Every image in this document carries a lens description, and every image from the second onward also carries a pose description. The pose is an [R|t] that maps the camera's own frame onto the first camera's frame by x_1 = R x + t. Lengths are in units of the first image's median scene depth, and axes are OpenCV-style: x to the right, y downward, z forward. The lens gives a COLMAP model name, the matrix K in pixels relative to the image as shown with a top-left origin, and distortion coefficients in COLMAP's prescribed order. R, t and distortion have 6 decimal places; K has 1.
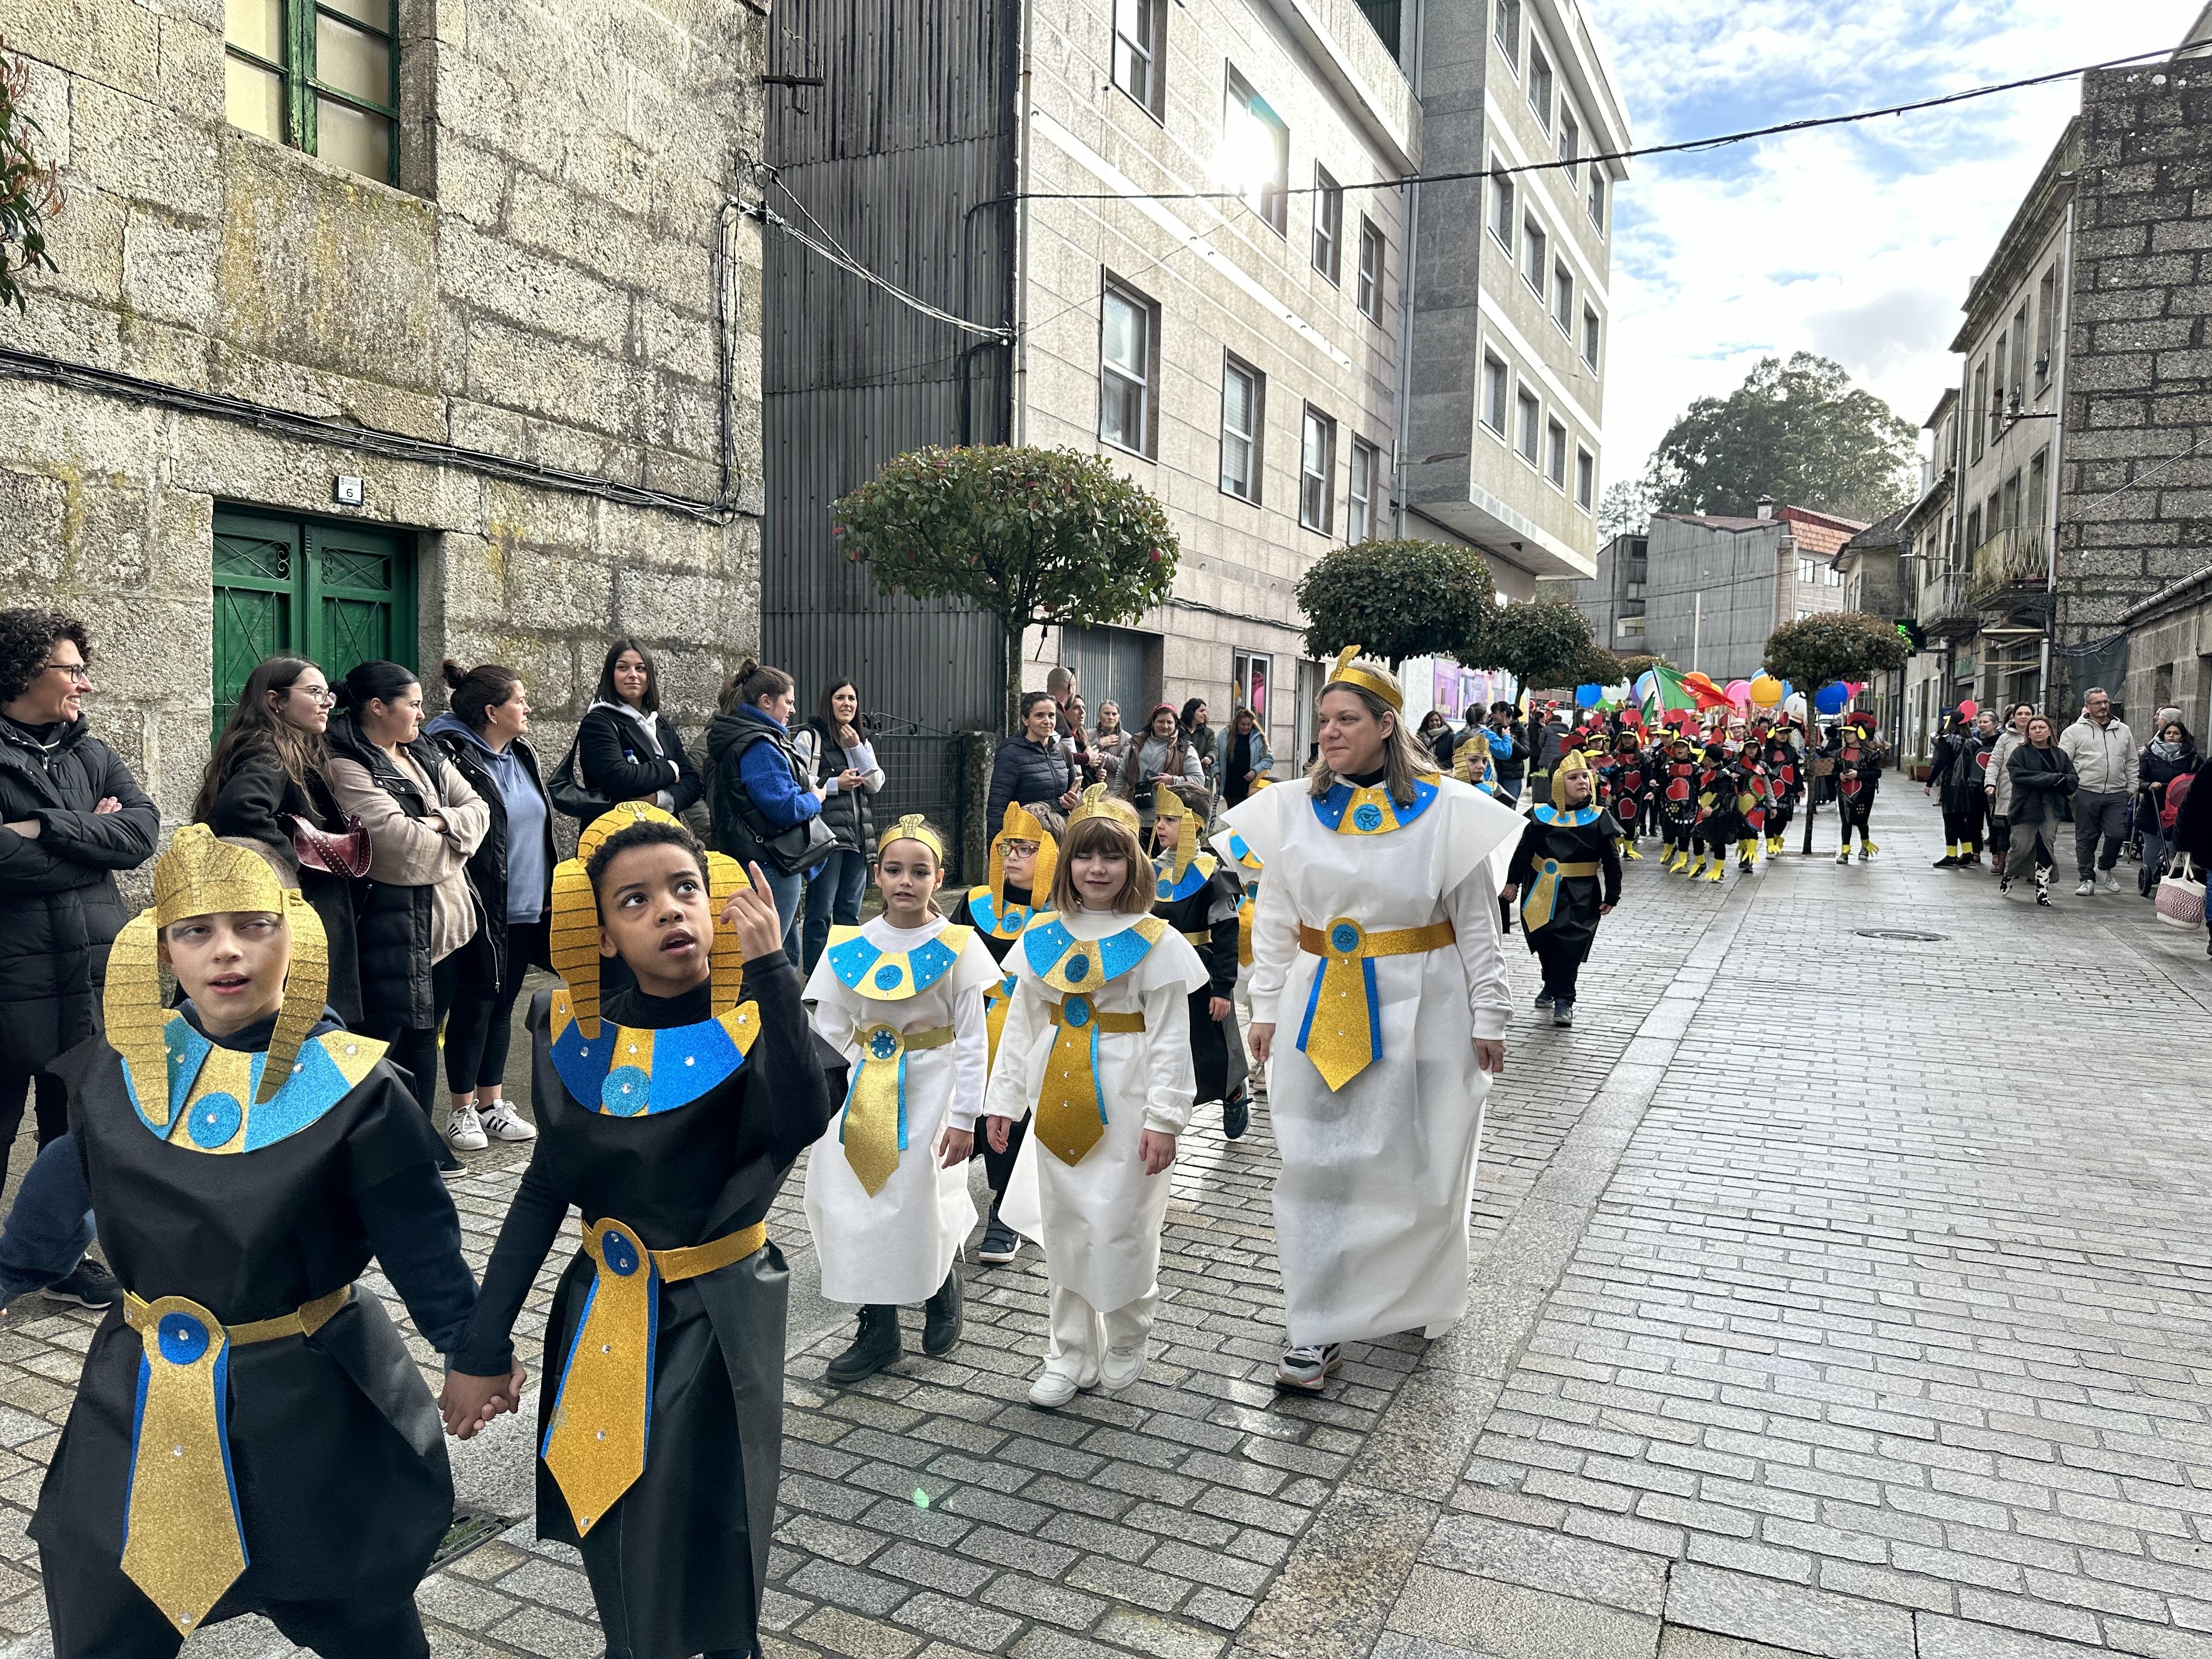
lens RADIAL K [[1535.3, 0, 1100.6], [0, 1535.3, 829.0], [0, 0, 1]] dist [0.034415, -0.041012]
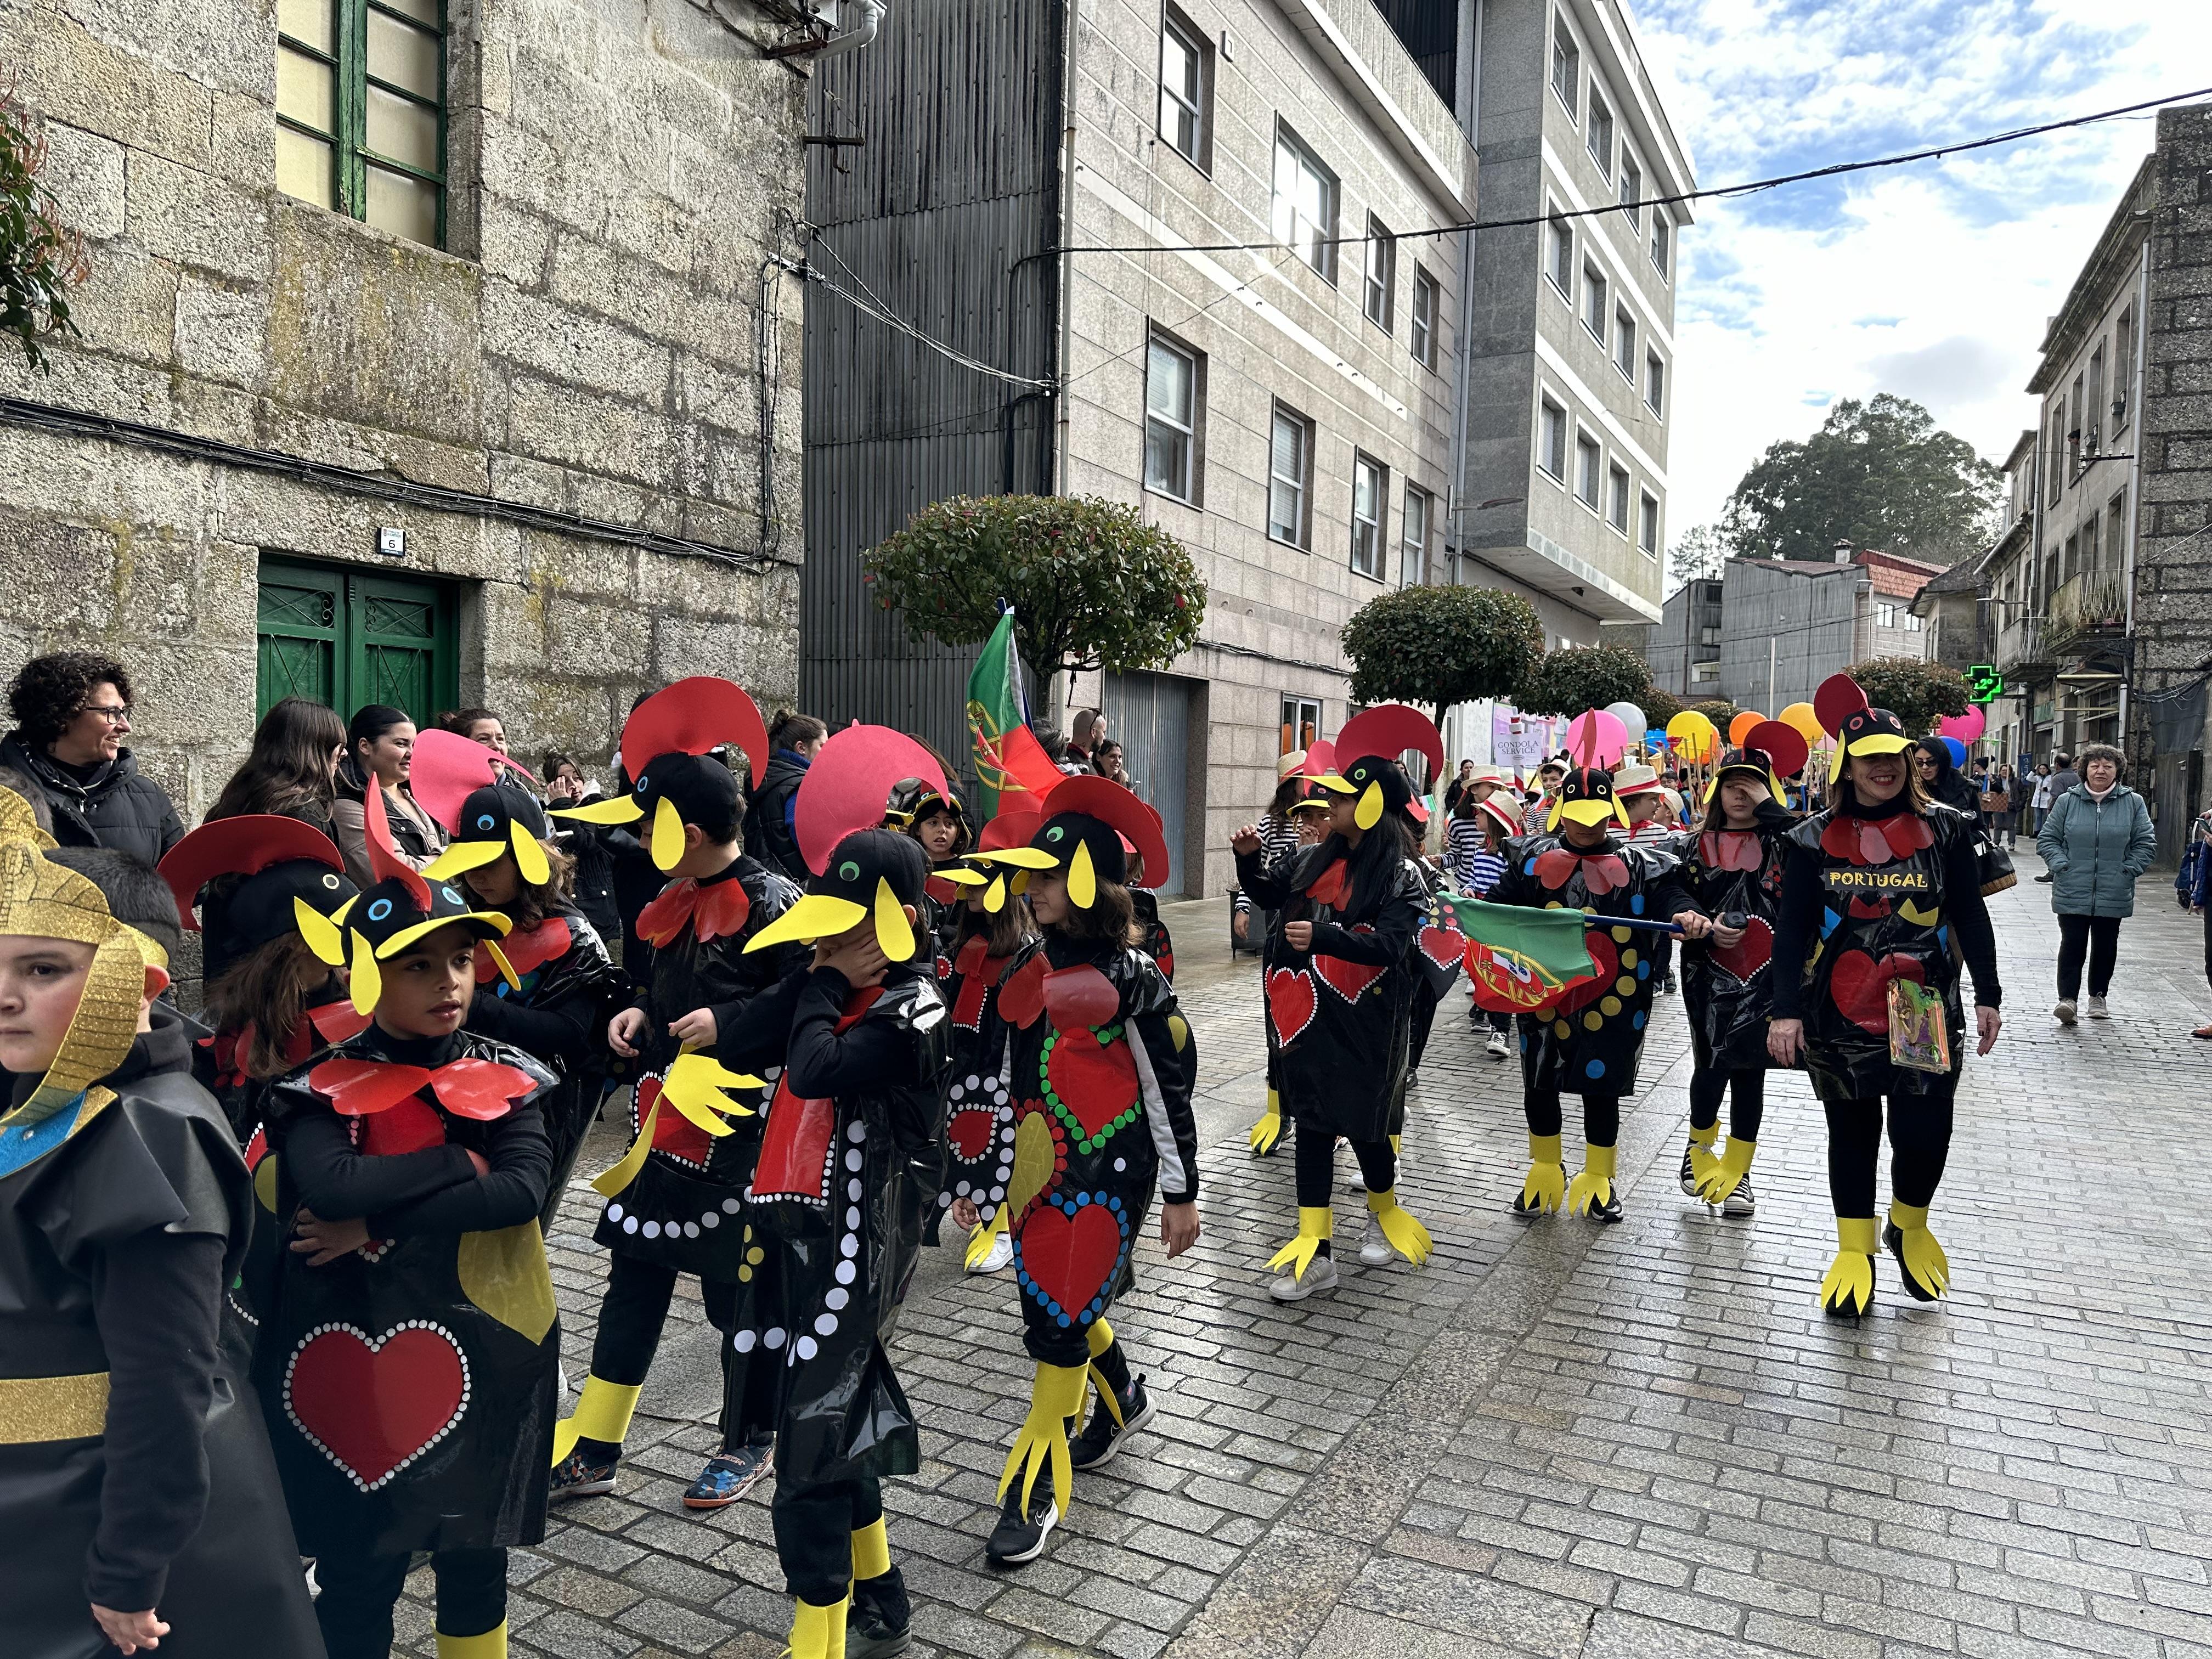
lens RADIAL K [[1535.3, 0, 1104.3], [0, 1535.3, 843.3], [0, 0, 1]] dist [0.034415, -0.041012]
pose [[0.999069, 0.003922, -0.042968, 0.027897], [-0.004797, 0.999783, -0.020279, 0.000832], [0.042879, 0.020466, 0.998871, -0.005282]]
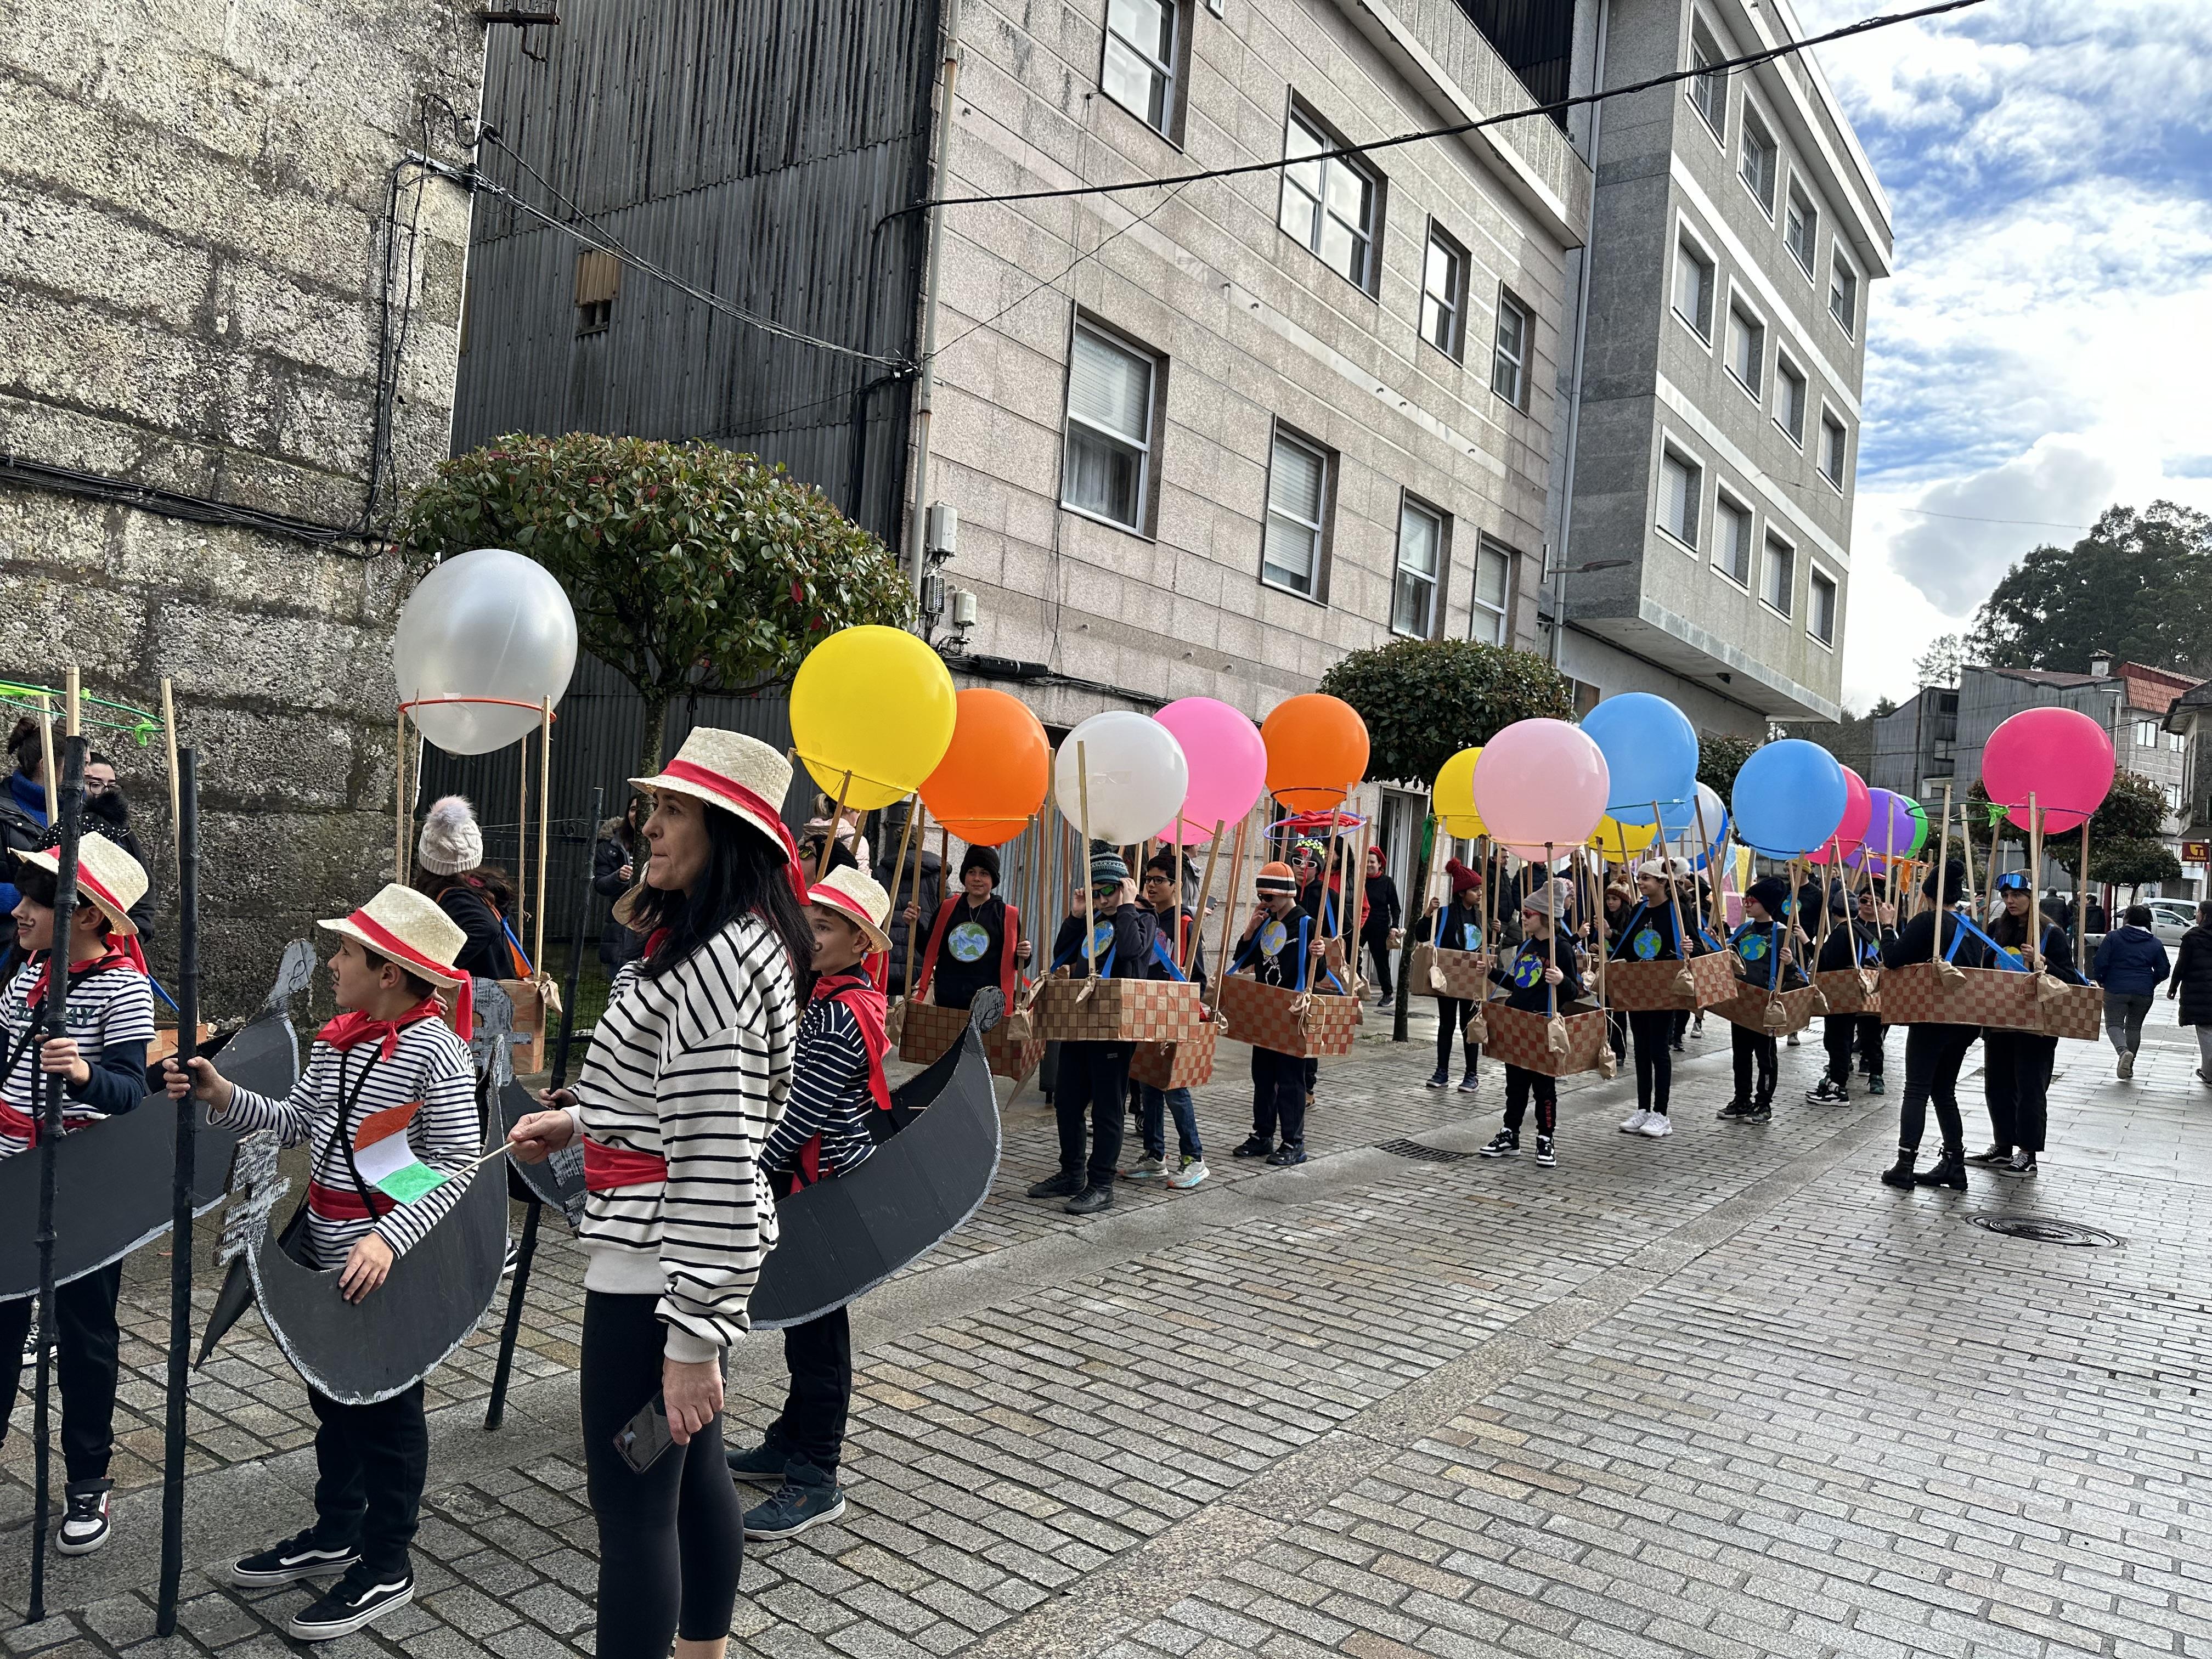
lens RADIAL K [[1535.3, 0, 1099.4], [0, 1535.3, 830.8], [0, 0, 1]] dist [0.034415, -0.041012]
pose [[0.982613, 0.049399, -0.178974, 0.282778], [-0.064642, 0.994668, -0.080360, -0.023825], [0.174050, 0.090532, 0.980566, 0.335964]]
